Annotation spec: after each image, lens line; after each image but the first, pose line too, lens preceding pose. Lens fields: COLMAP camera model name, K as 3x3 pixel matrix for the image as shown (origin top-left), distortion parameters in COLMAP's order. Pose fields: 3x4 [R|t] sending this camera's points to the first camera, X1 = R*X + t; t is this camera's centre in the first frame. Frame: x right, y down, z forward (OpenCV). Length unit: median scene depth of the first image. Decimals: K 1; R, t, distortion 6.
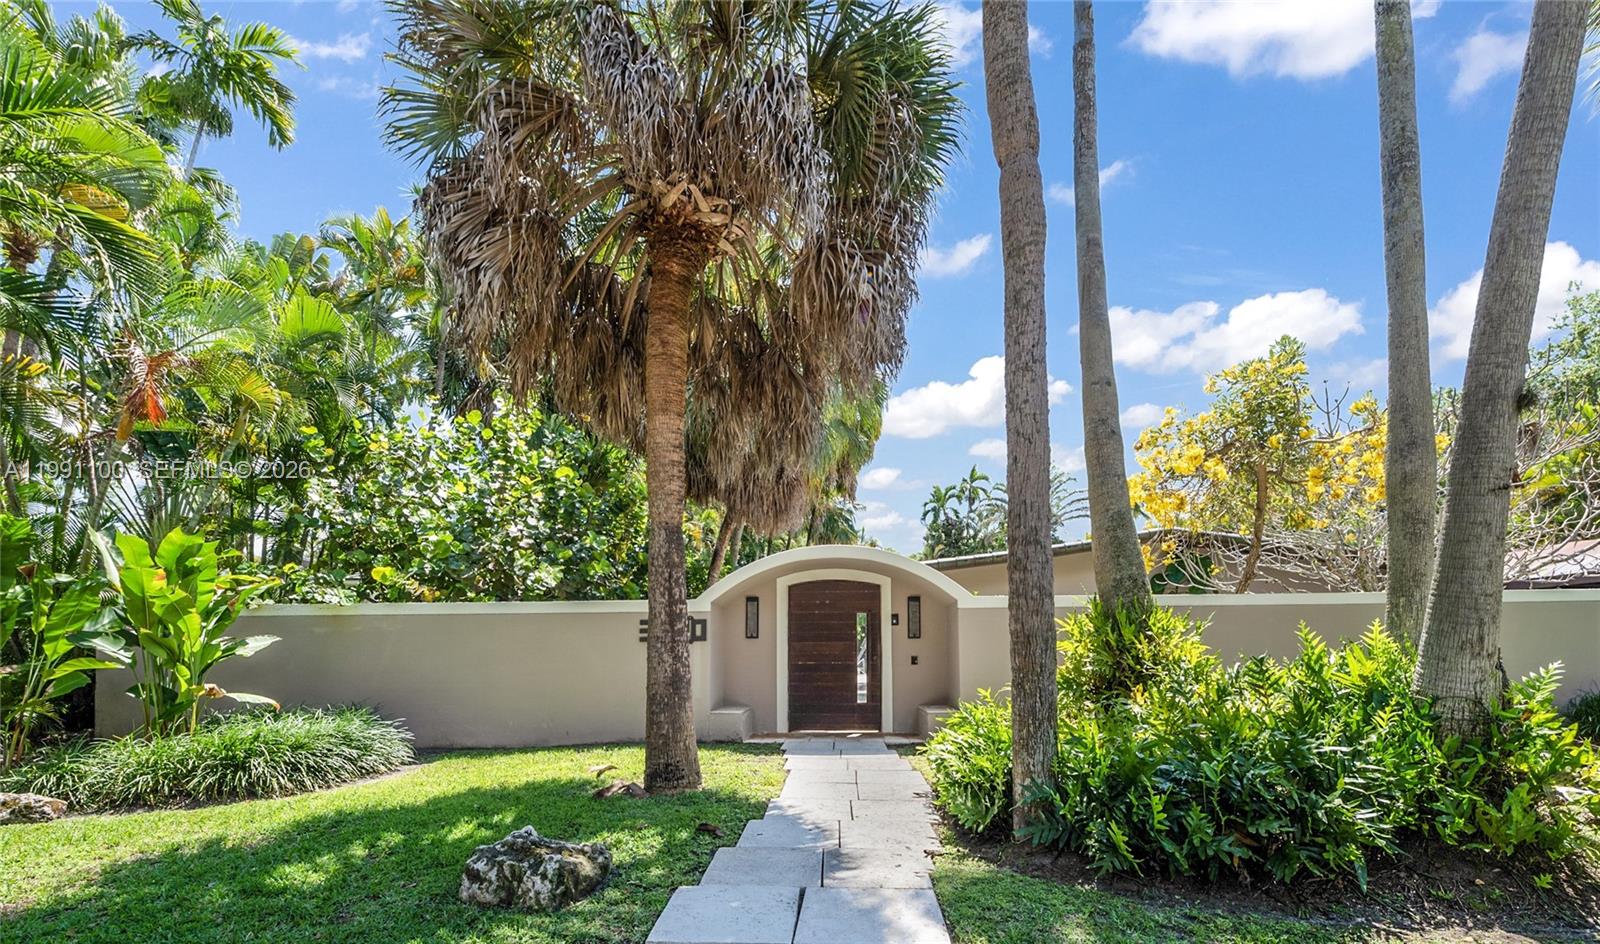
lens RADIAL K [[694.1, 0, 800.4], [0, 694.1, 618.7], [0, 0, 1]] dist [-0.002720, -0.000271]
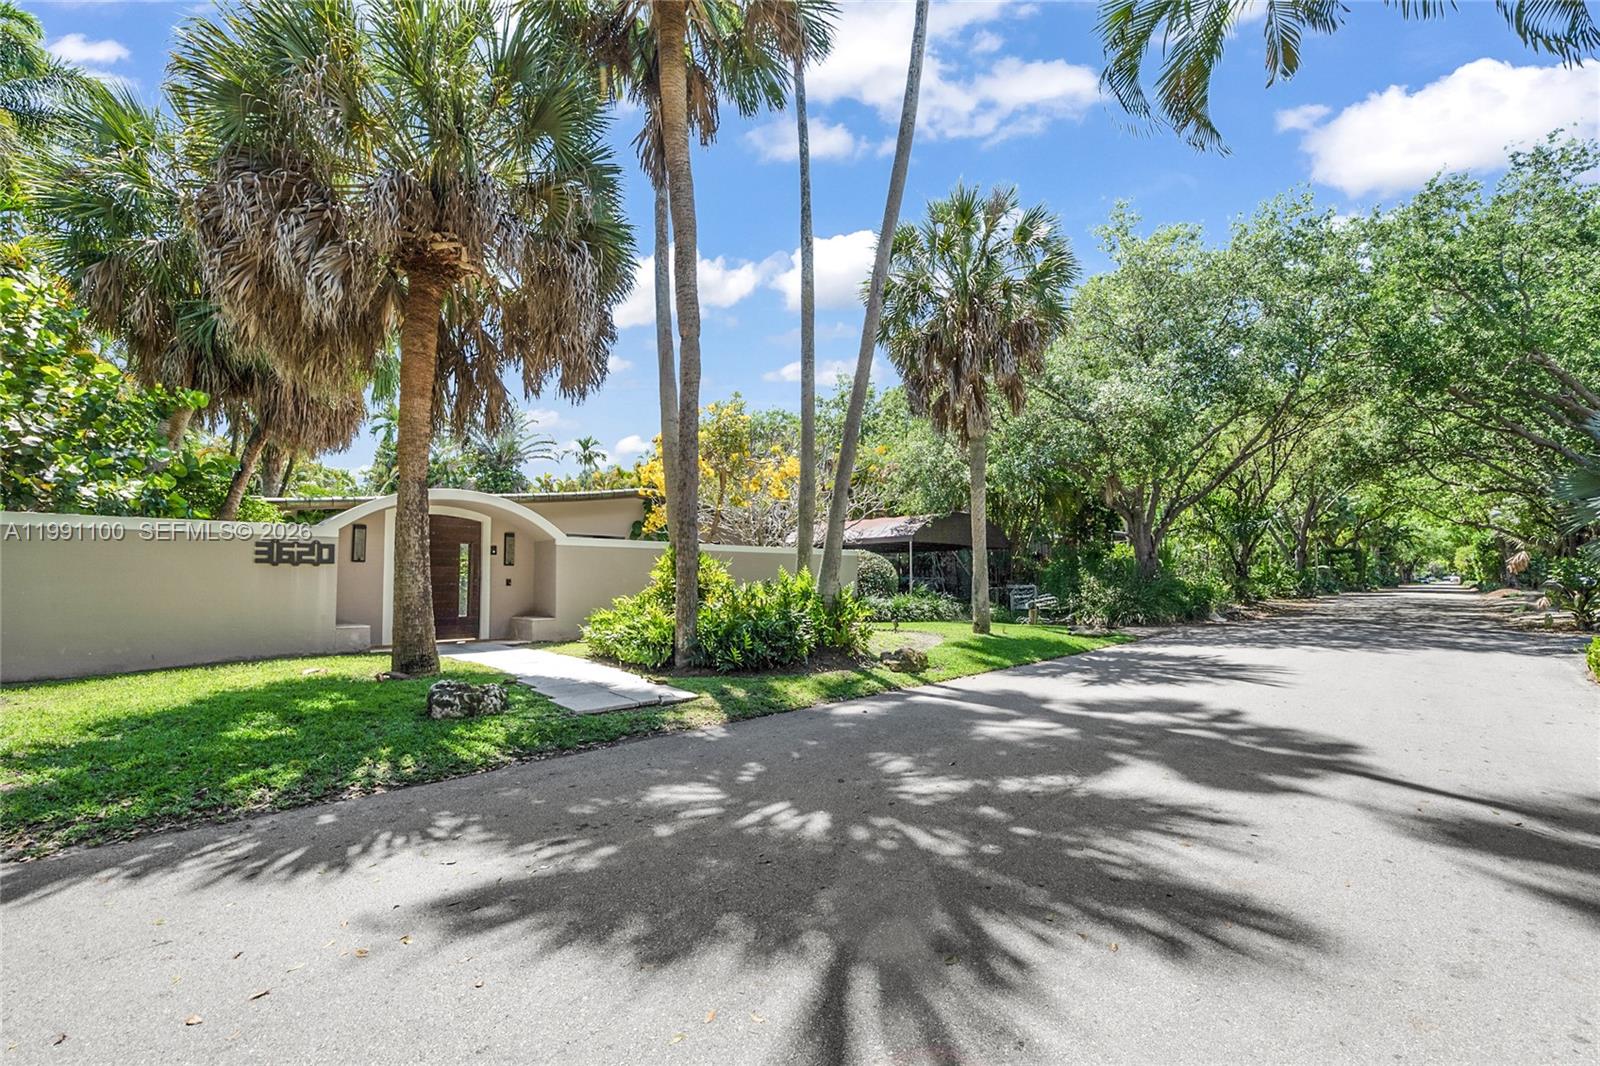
lens RADIAL K [[639.6, 0, 800.0], [0, 639.6, 533.0], [0, 0, 1]] dist [-0.000179, -0.000058]
pose [[0.698201, 0.059699, 0.713408, -0.351281], [-0.044062, 0.998211, -0.040409, -0.008789], [-0.714544, -0.003221, 0.699583, -0.254793]]
